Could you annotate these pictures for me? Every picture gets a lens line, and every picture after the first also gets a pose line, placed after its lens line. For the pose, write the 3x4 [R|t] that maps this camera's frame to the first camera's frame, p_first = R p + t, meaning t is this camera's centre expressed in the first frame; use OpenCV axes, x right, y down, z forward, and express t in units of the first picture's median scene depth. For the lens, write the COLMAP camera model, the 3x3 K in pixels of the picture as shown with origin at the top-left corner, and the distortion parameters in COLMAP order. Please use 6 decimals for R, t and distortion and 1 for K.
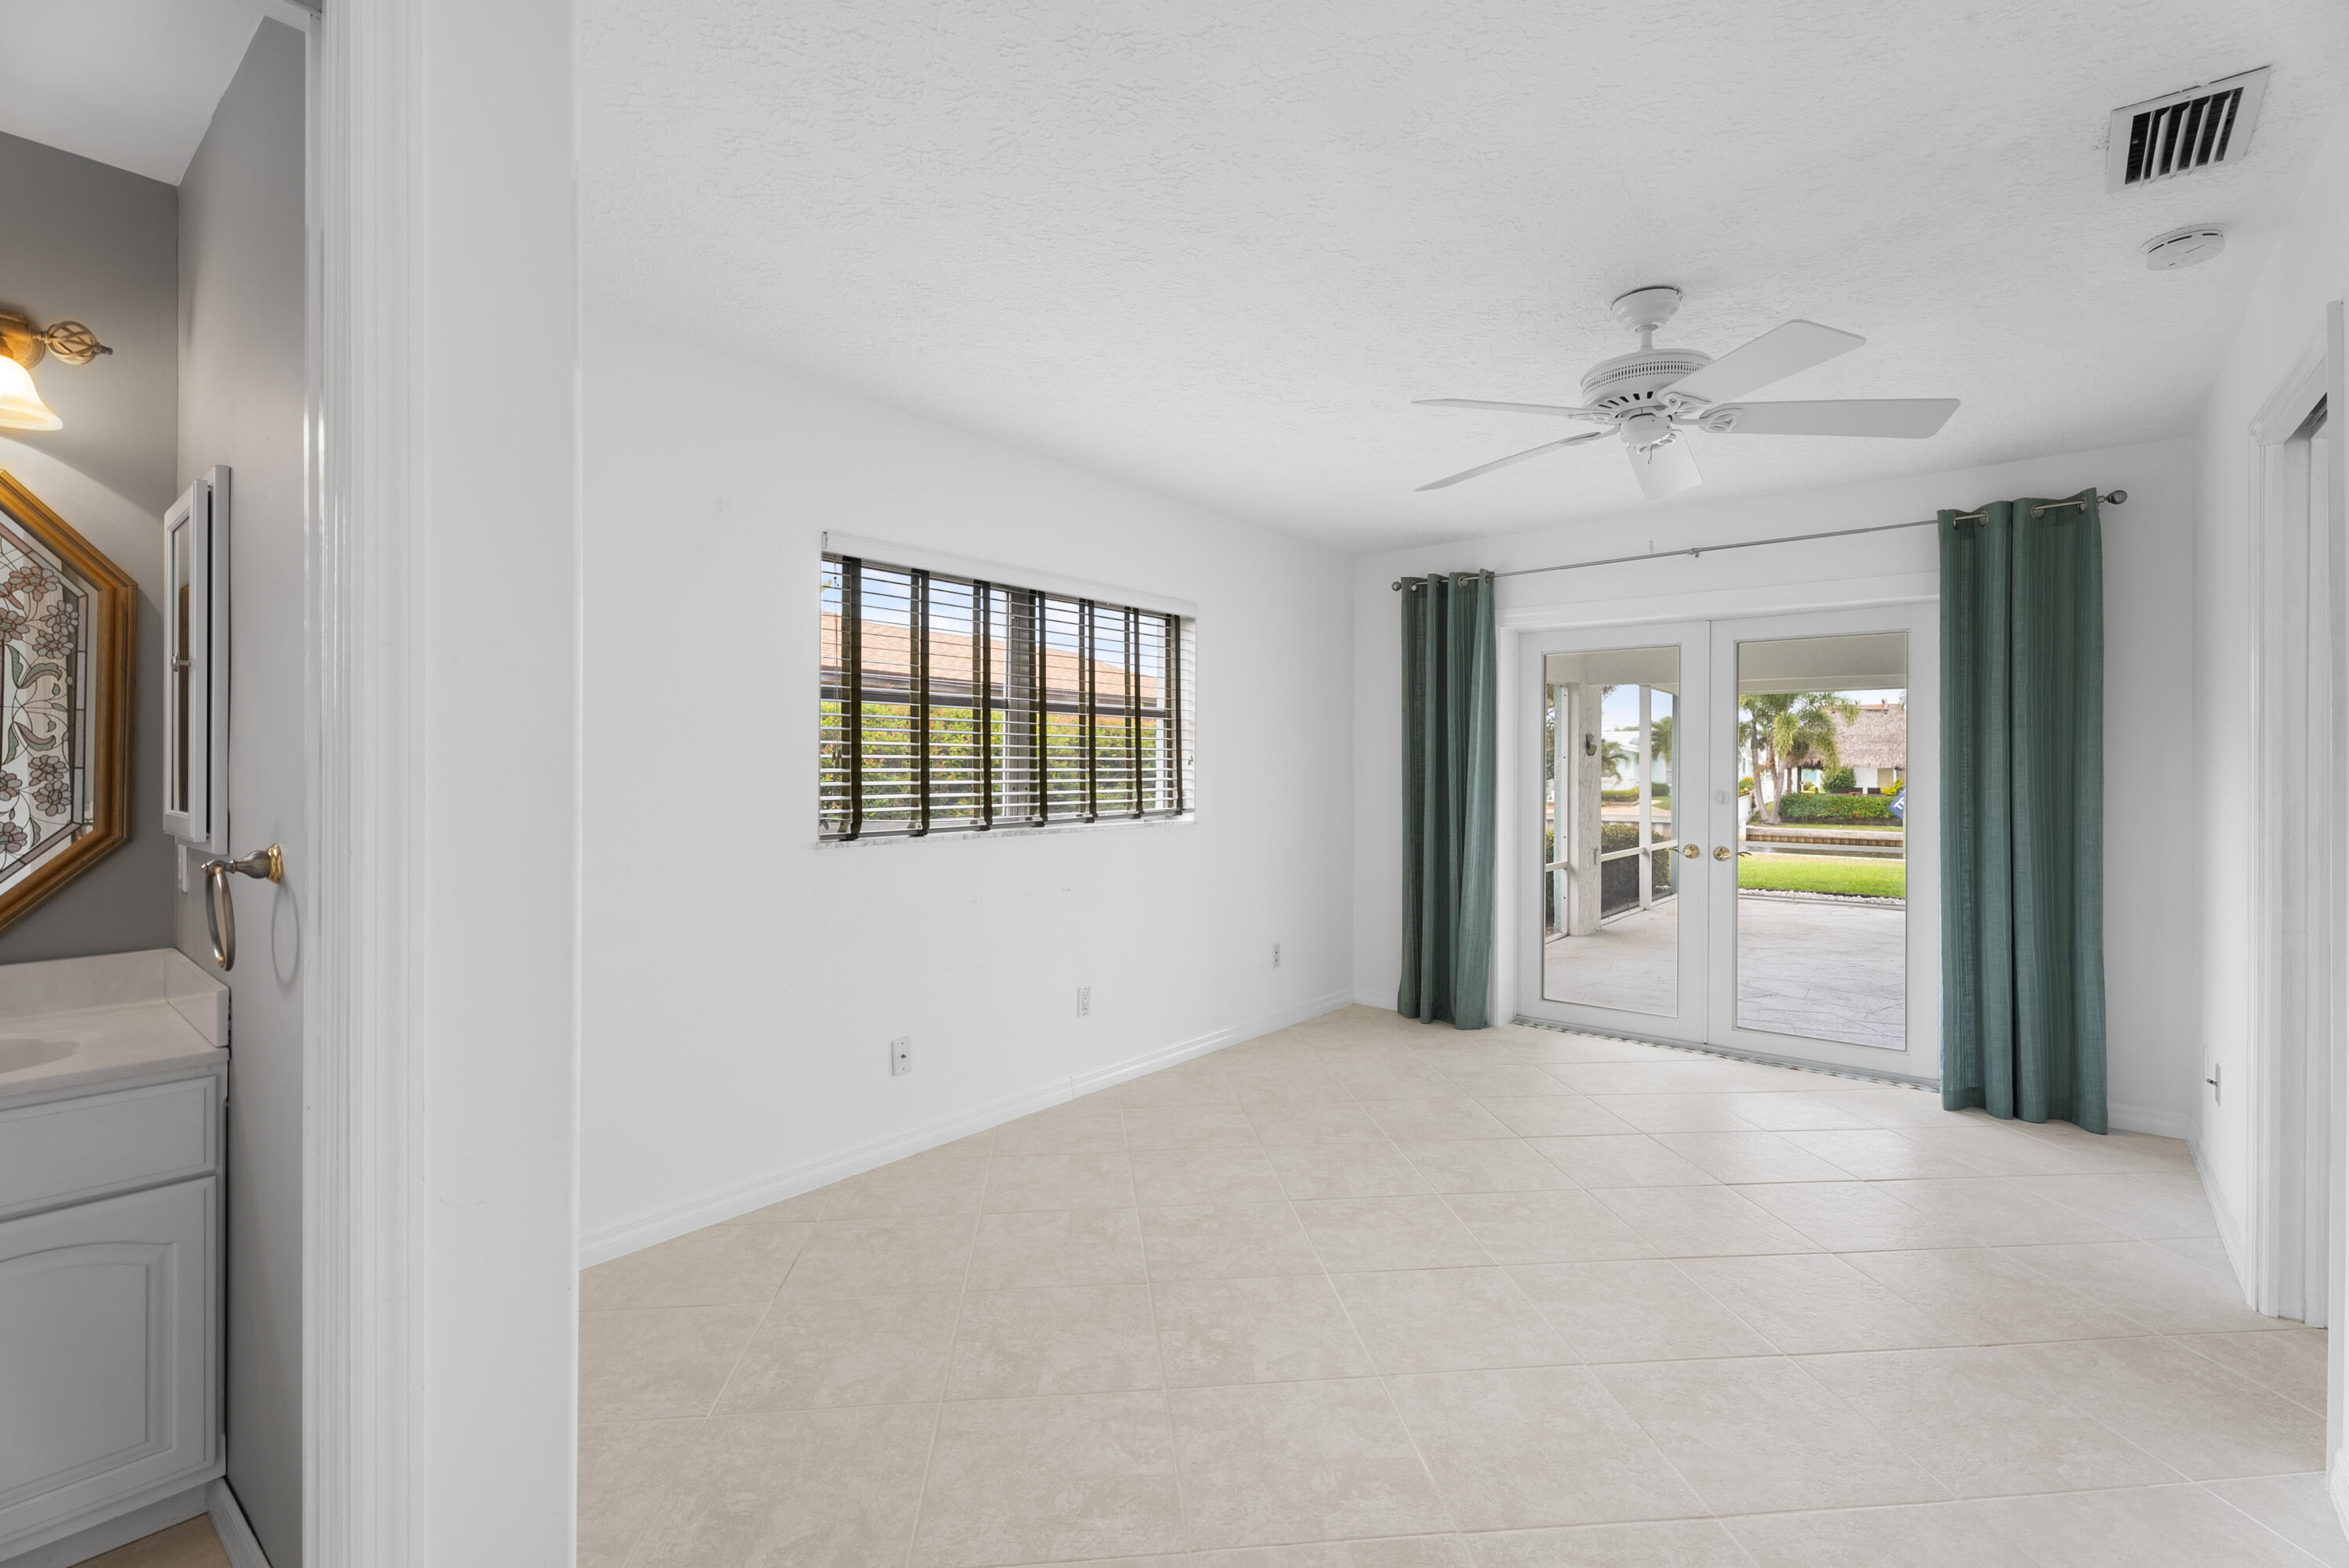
lens RADIAL K [[1059.6, 0, 1166.3], [0, 1059.6, 789.0], [0, 0, 1]] dist [-0.001196, -0.000366]
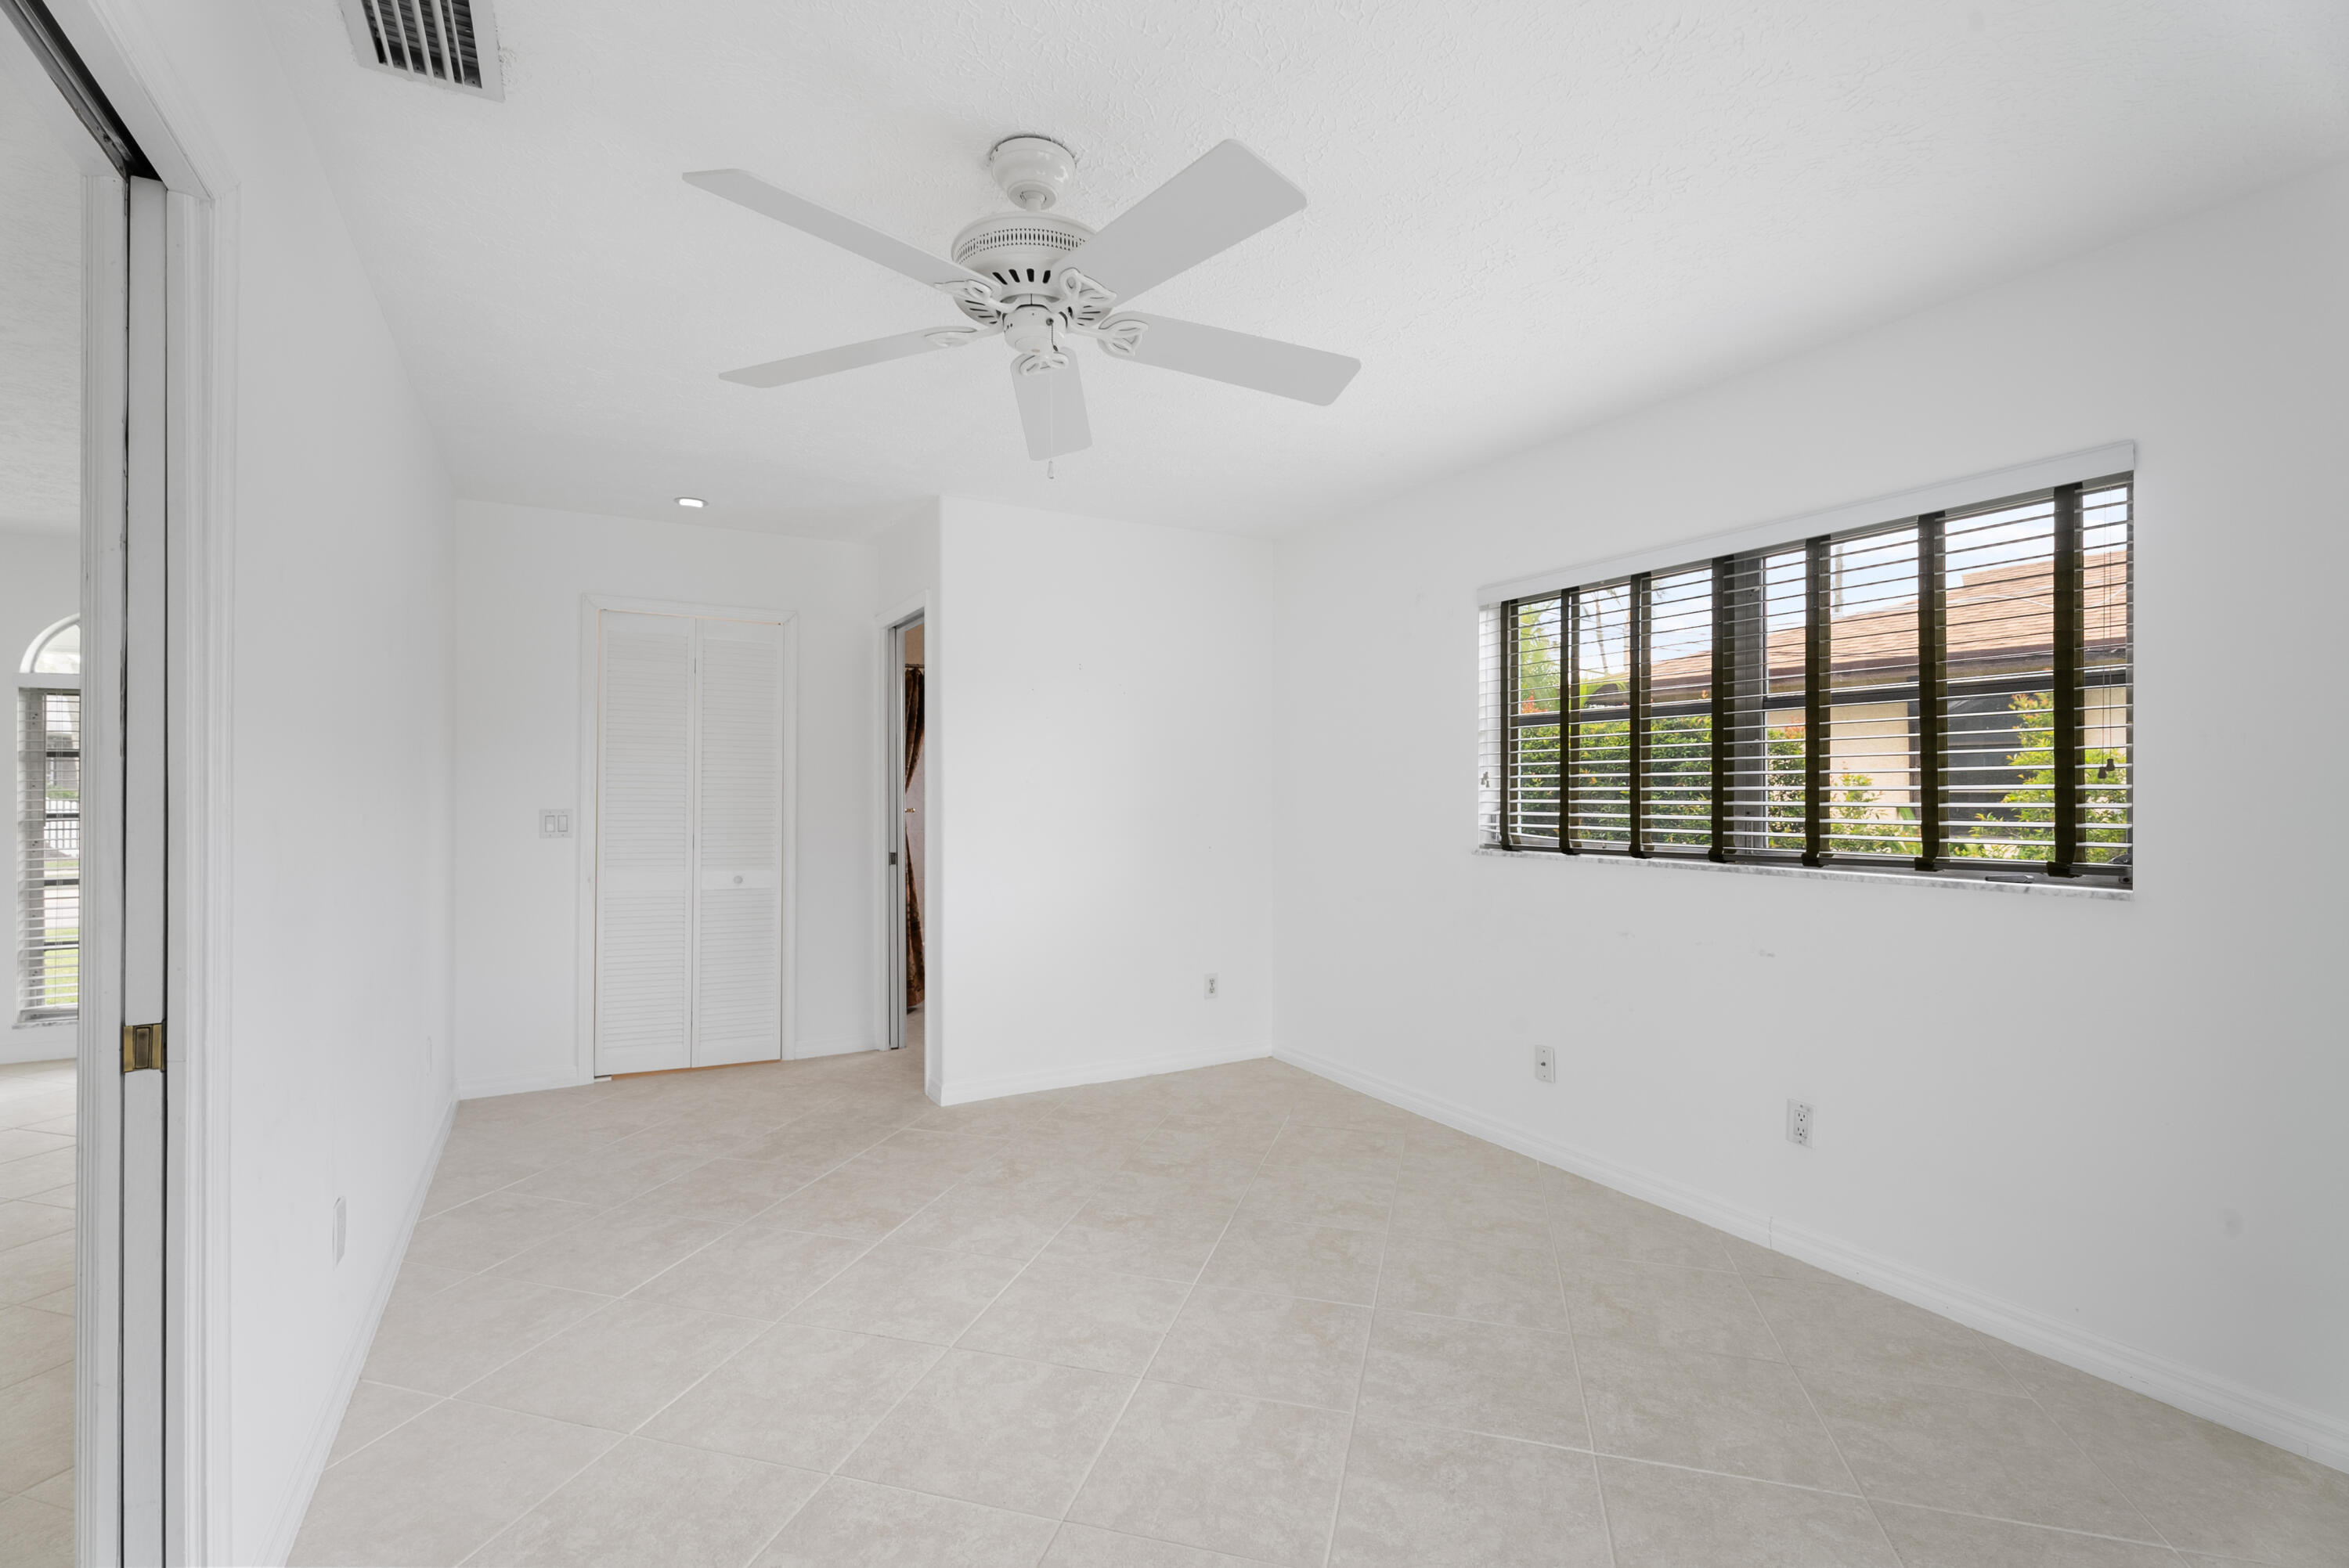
lens RADIAL K [[1059.6, 0, 1168.6], [0, 1059.6, 779.2], [0, 0, 1]] dist [-0.001196, -0.000366]
pose [[-0.370628, -0.009898, -0.928729, 0.865725], [-0.016196, 0.999860, -0.004193, -0.015905], [0.928640, 0.013487, -0.370737, 1.053140]]
